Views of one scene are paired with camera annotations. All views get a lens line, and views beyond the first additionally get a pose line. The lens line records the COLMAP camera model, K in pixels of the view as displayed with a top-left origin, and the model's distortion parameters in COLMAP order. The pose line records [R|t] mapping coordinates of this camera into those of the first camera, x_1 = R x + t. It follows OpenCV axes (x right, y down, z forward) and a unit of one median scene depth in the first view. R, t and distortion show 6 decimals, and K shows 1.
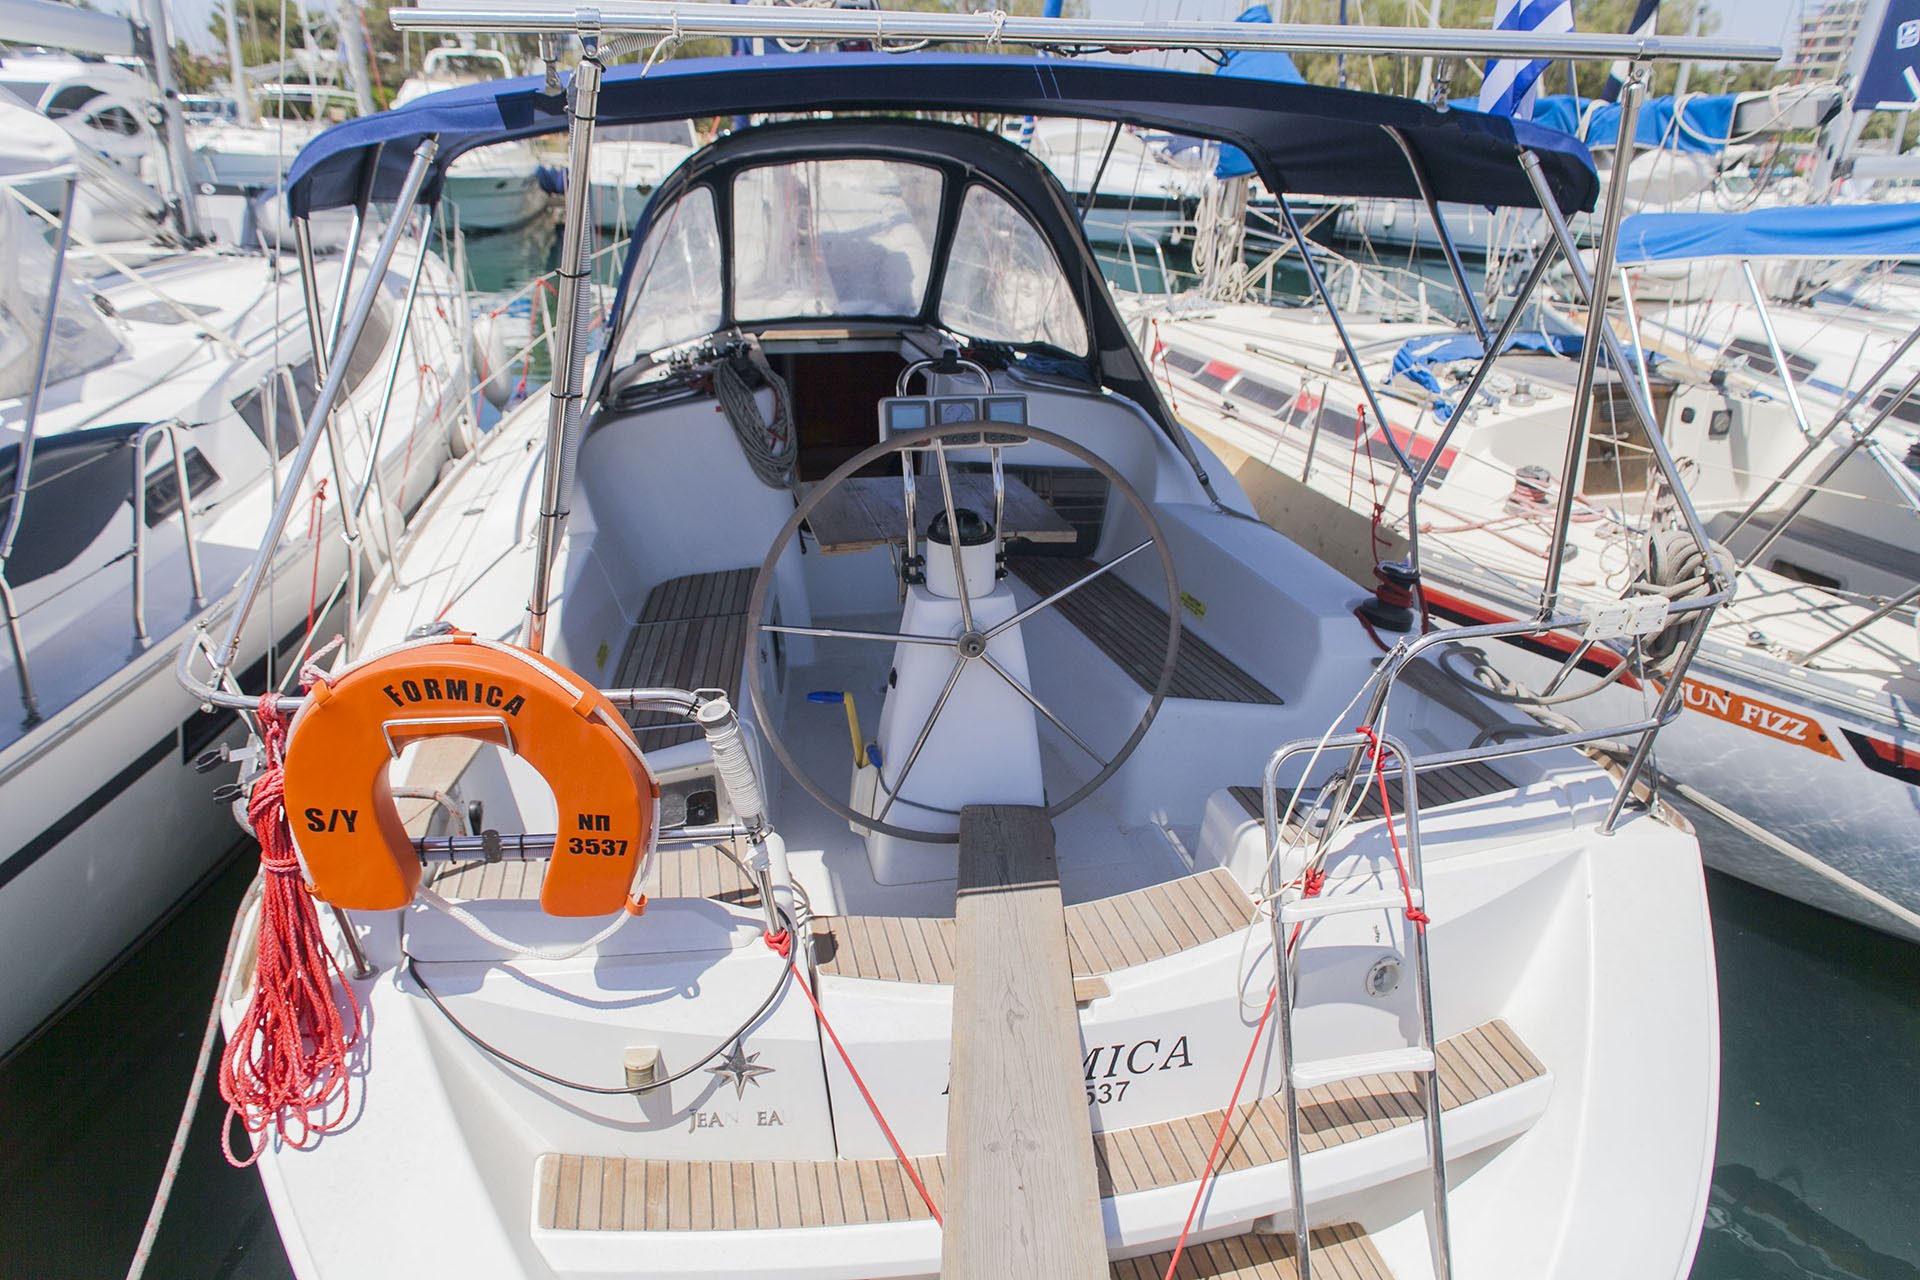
lens RADIAL K [[1249.4, 0, 960.0], [0, 1249.4, 640.0], [0, 0, 1]] dist [0.006644, 0.002536]
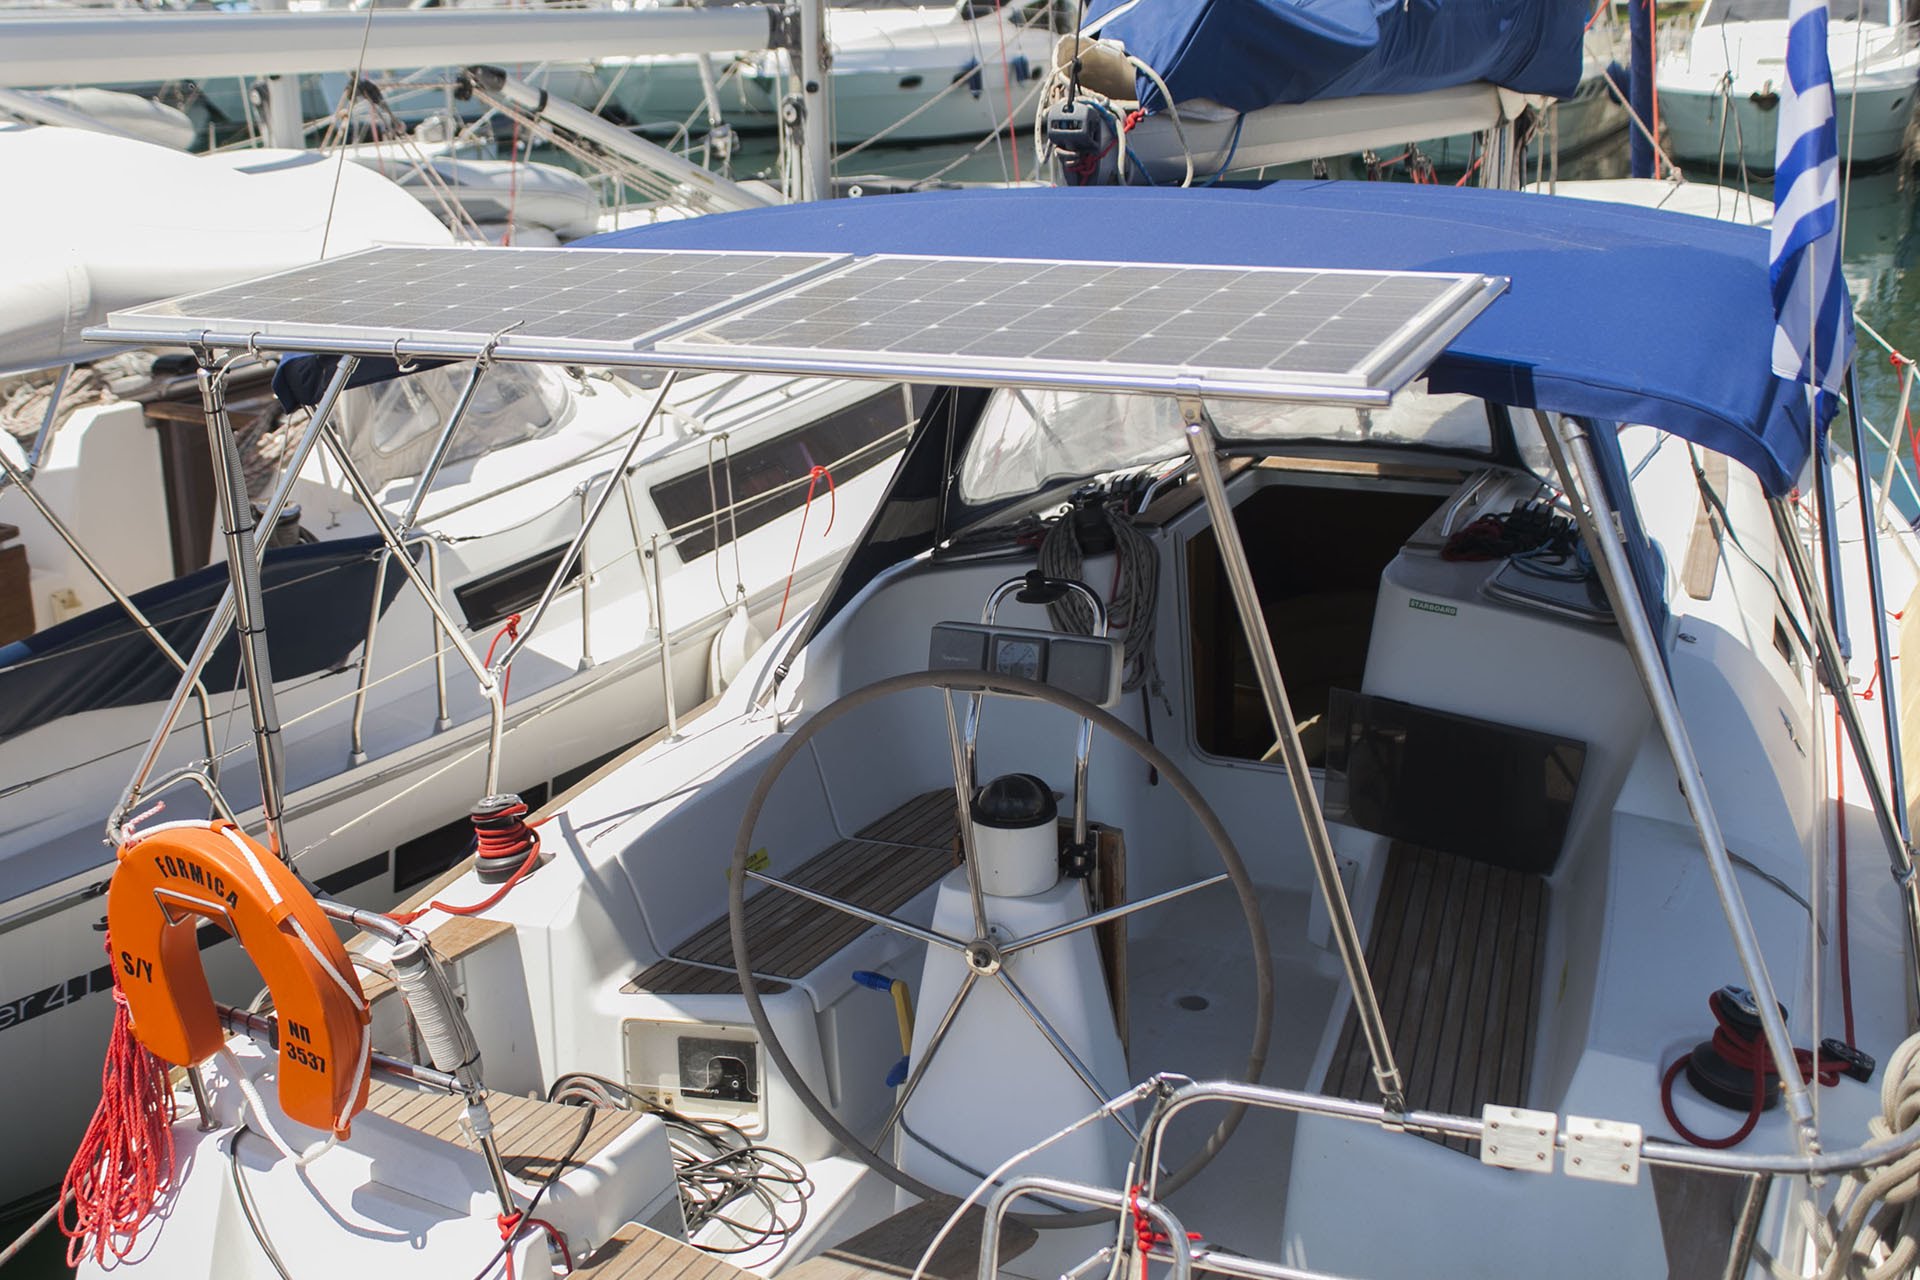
lens RADIAL K [[2185.6, 0, 960.0], [0, 2185.6, 640.0], [0, 0, 1]] dist [0.013733, 0.057128]
pose [[0.793477, 0.143954, -0.591331, 0.767758], [-0.193002, 0.980991, -0.020167, -0.156352], [0.577187, 0.130130, 0.806177, -0.111913]]
